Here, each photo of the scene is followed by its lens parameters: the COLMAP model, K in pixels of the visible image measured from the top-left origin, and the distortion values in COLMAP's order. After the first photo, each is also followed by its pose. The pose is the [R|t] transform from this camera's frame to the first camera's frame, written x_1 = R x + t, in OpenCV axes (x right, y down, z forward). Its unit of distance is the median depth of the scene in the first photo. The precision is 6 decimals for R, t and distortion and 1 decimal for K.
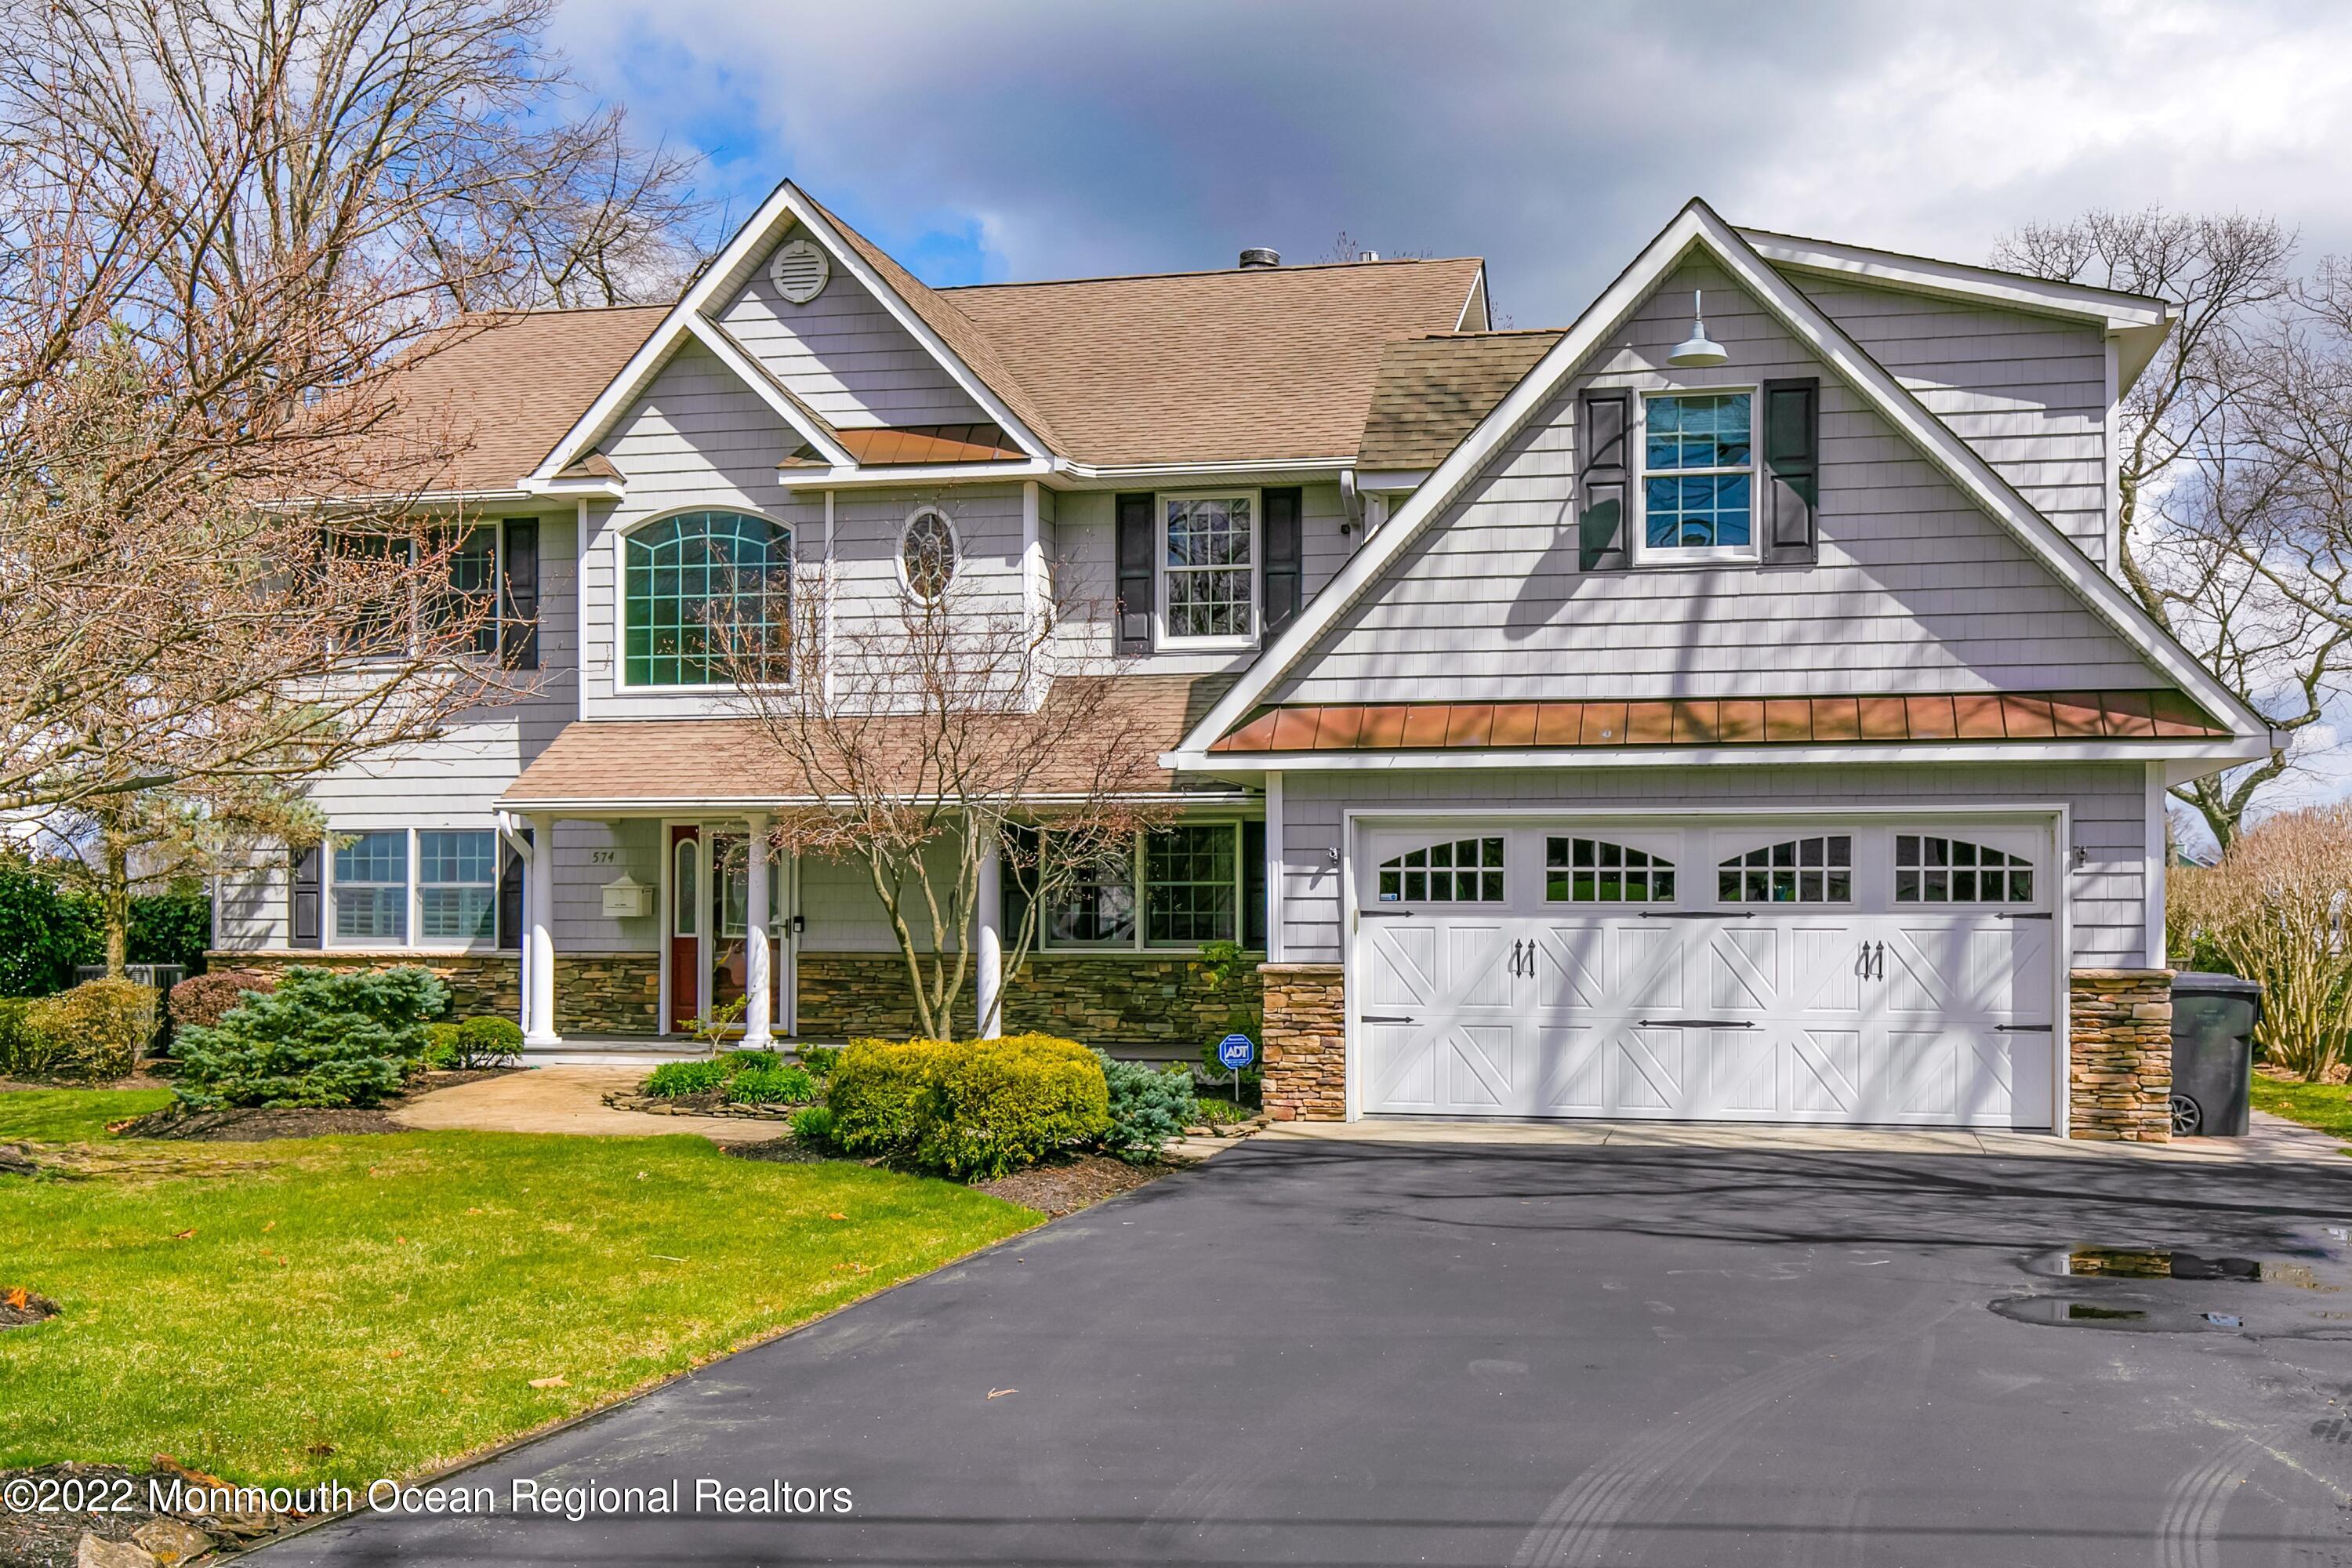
lens RADIAL K [[1232.9, 0, 1178.9], [0, 1232.9, 758.5], [0, 0, 1]] dist [0.012151, -0.000405]
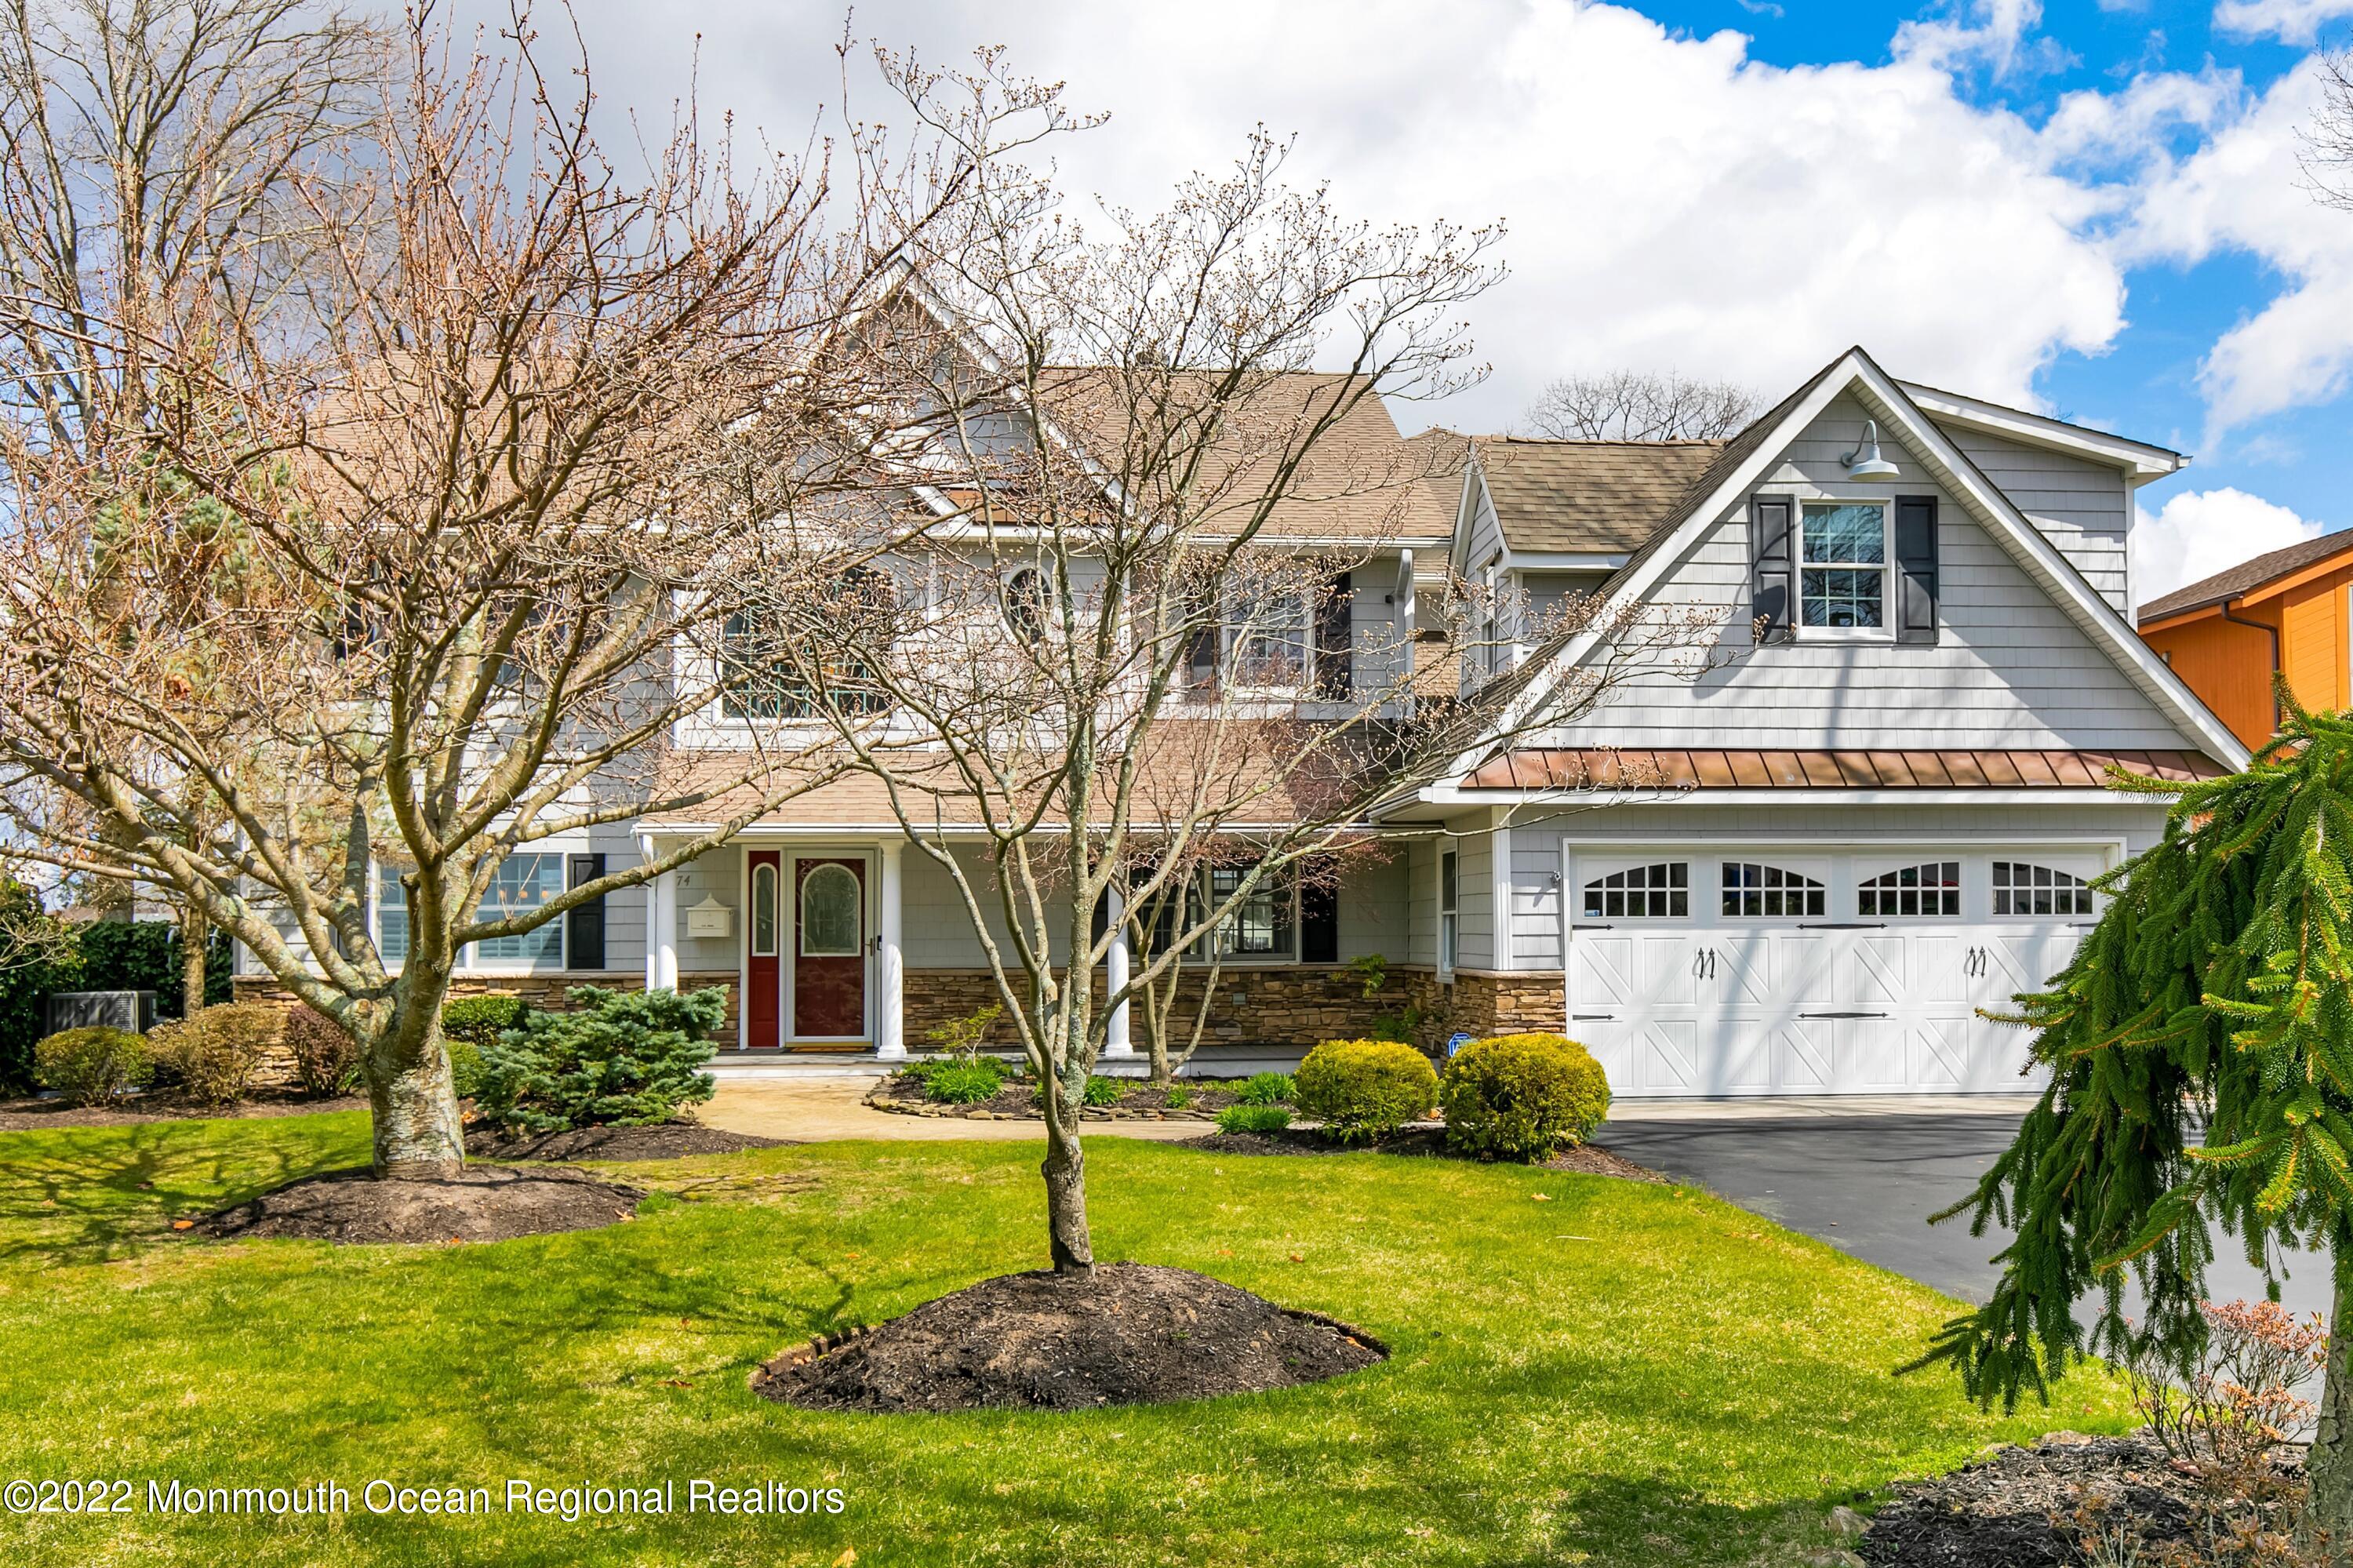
lens RADIAL K [[1081.6, 0, 1176.5], [0, 1081.6, 784.0], [0, 0, 1]] dist [0.008087, 0.000083]
pose [[0.986099, 0.014252, 0.165547, -0.409862], [-0.012613, 0.999861, -0.010949, 0.005329], [-0.165680, 0.008709, 0.986141, 0.044802]]
